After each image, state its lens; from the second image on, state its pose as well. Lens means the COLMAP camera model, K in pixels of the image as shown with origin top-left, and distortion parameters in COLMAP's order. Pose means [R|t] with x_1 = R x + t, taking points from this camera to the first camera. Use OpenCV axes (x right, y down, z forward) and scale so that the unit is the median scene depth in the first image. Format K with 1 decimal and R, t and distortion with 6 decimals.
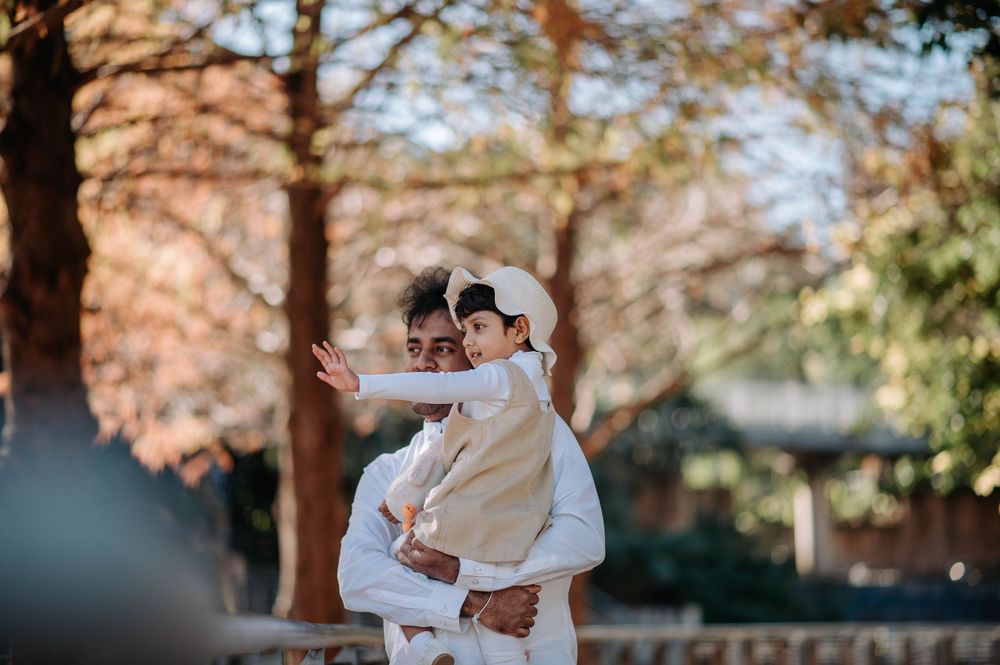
lens RADIAL K [[2403.1, 0, 500.0], [0, 2403.1, 332.5], [0, 0, 1]] dist [-0.249270, -0.627946]
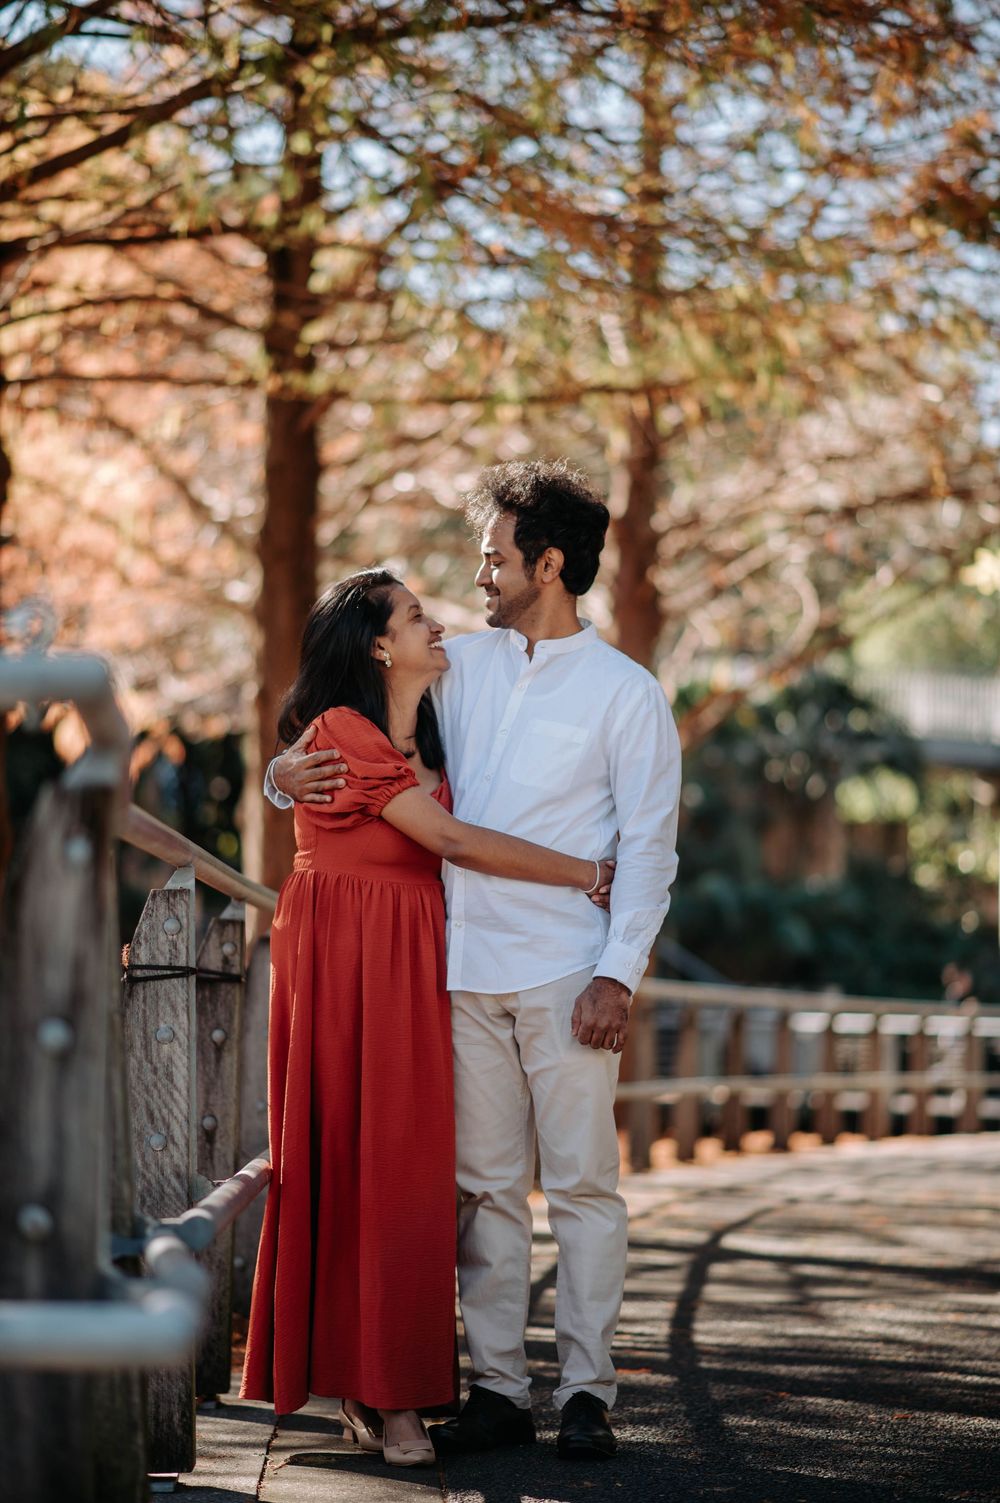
lens RADIAL K [[3611.8, 0, 500.0], [0, 3611.8, 751.5], [0, 0, 1]] dist [-0.249270, -0.627946]
pose [[0.998925, 0.038692, -0.025514, 0.014121], [-0.037457, 0.998183, 0.047195, -0.002243], [0.027294, -0.046189, 0.998560, -0.110569]]
